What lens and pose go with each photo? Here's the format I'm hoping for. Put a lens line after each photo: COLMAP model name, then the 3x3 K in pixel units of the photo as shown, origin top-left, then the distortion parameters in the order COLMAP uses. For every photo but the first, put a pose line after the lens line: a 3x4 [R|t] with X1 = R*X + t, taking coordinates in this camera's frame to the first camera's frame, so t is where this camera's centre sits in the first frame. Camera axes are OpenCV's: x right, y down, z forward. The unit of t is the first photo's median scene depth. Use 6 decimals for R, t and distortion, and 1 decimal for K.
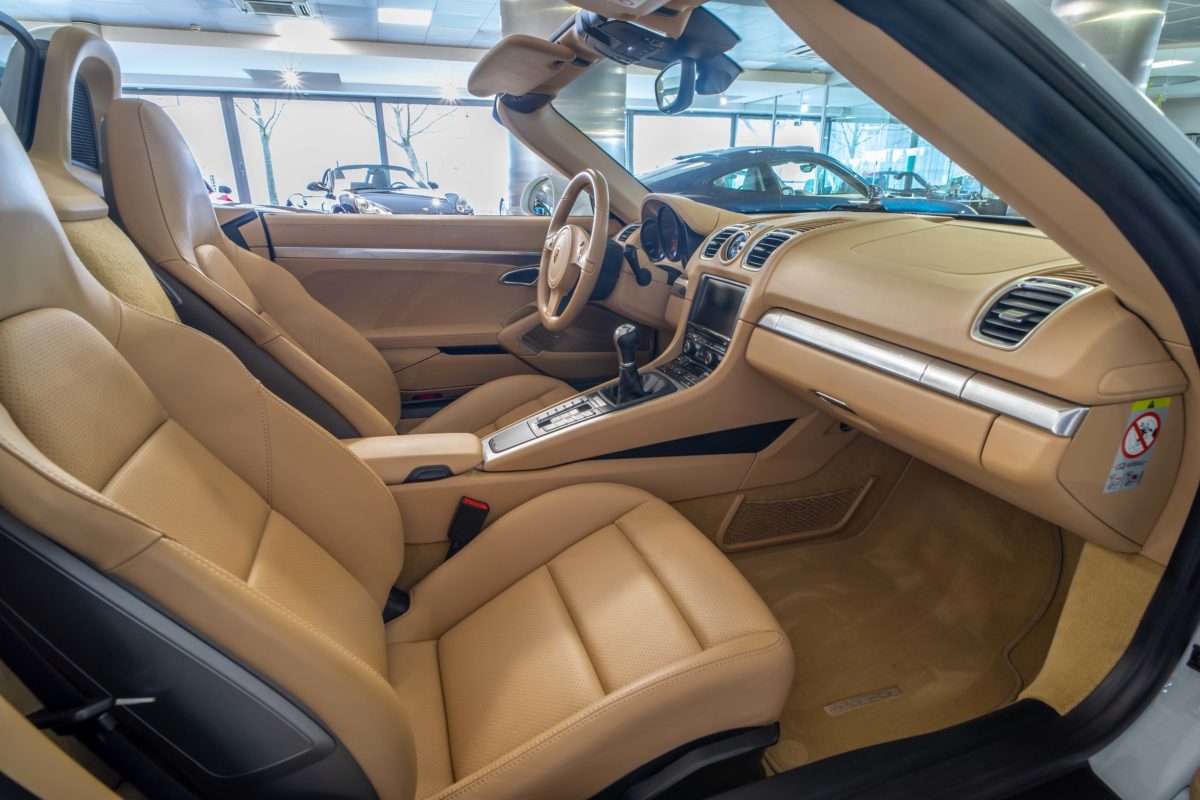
lens RADIAL K [[630.5, 0, 600.0], [0, 630.5, 400.0], [0, 0, 1]] dist [-0.002780, 0.001552]
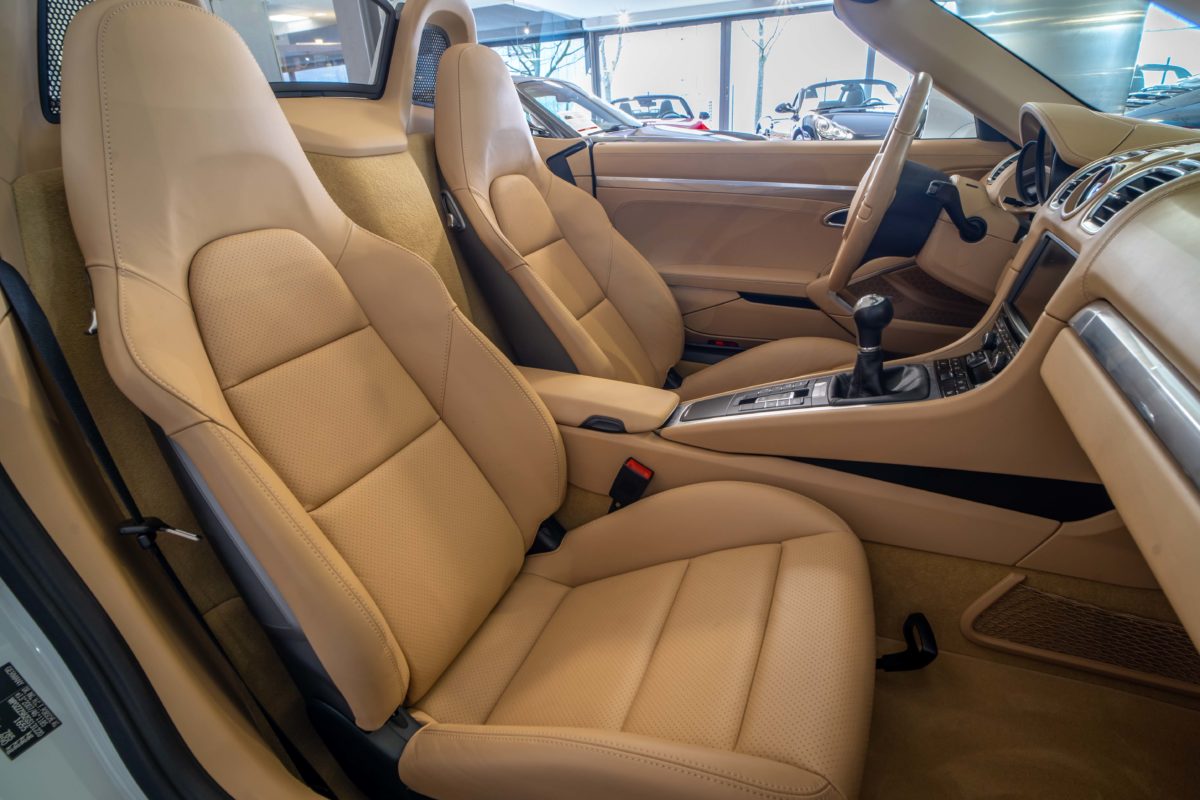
lens RADIAL K [[646.4, 0, 600.0], [0, 646.4, 400.0], [0, 0, 1]] dist [0.000299, 0.000090]
pose [[0.751757, 0.228330, -0.618649, 0.268492], [-0.163964, 0.973401, 0.160020, -0.062701], [0.638731, -0.018860, 0.769199, 0.199754]]
